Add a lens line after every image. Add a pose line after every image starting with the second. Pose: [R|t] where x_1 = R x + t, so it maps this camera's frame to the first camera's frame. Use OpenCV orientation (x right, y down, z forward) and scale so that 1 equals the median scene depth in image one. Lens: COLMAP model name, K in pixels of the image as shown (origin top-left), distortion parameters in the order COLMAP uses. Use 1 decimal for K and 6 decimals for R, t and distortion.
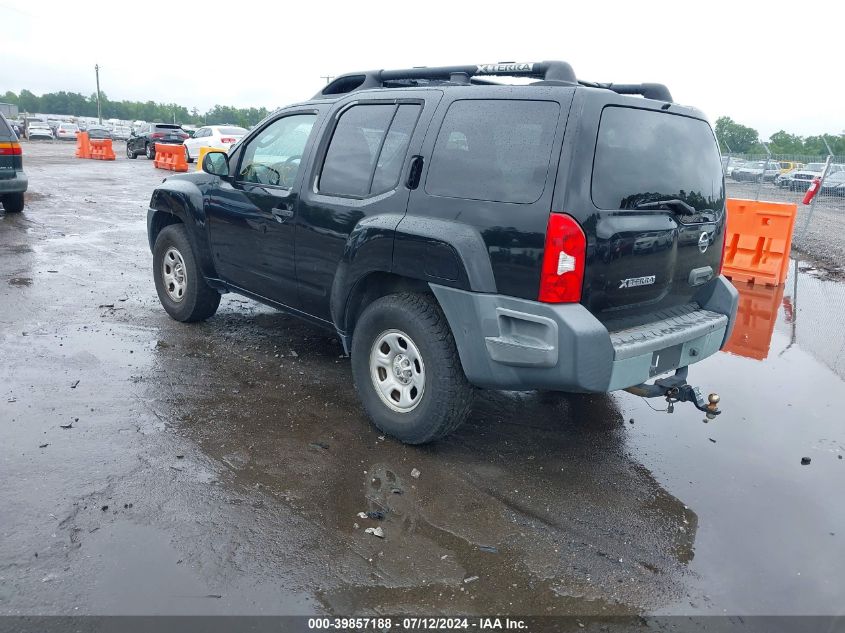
lens RADIAL K [[648.9, 0, 422.5], [0, 648.9, 316.5], [0, 0, 1]] dist [0.002423, 0.001388]
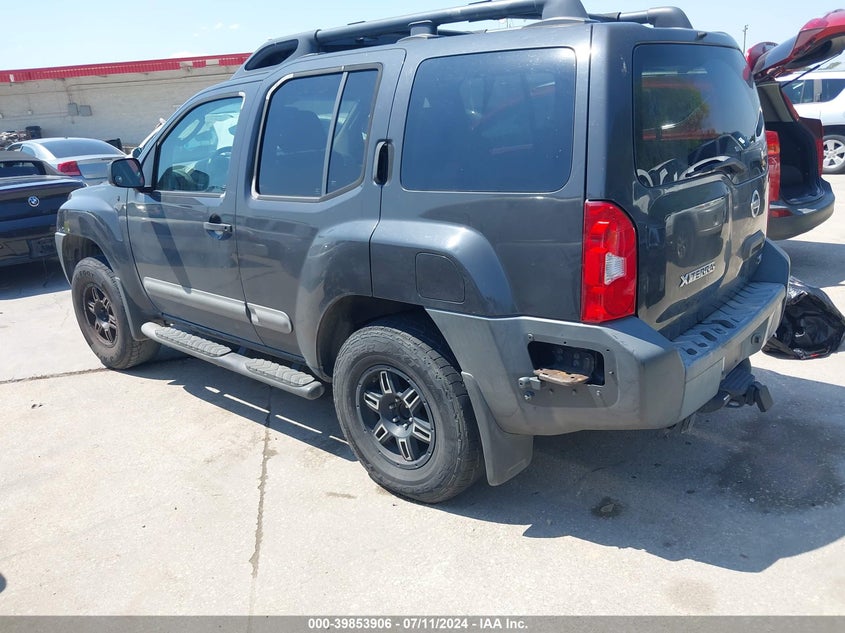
lens RADIAL K [[648.9, 0, 422.5], [0, 648.9, 316.5], [0, 0, 1]] dist [0.002423, 0.001388]
pose [[0.989546, -0.131664, 0.058853, -0.033520], [0.128349, 0.990092, 0.056961, -0.075370], [-0.065770, -0.048811, 0.996640, 0.218342]]
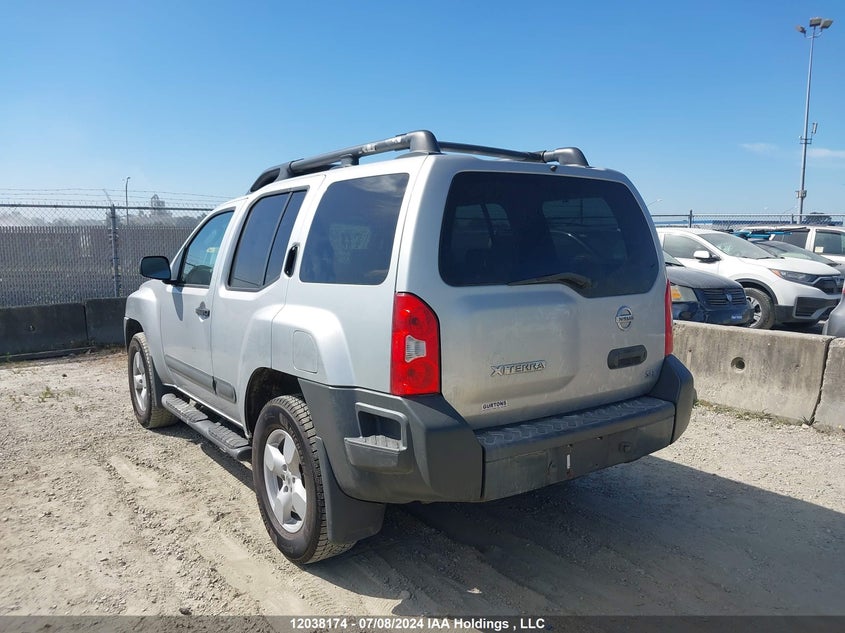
lens RADIAL K [[648.9, 0, 422.5], [0, 648.9, 316.5], [0, 0, 1]] dist [0.002423, 0.001388]
pose [[0.989624, -0.053670, -0.133284, 0.271949], [0.032768, 0.987475, -0.154335, 0.007036], [0.139898, 0.148366, 0.978987, 0.117500]]
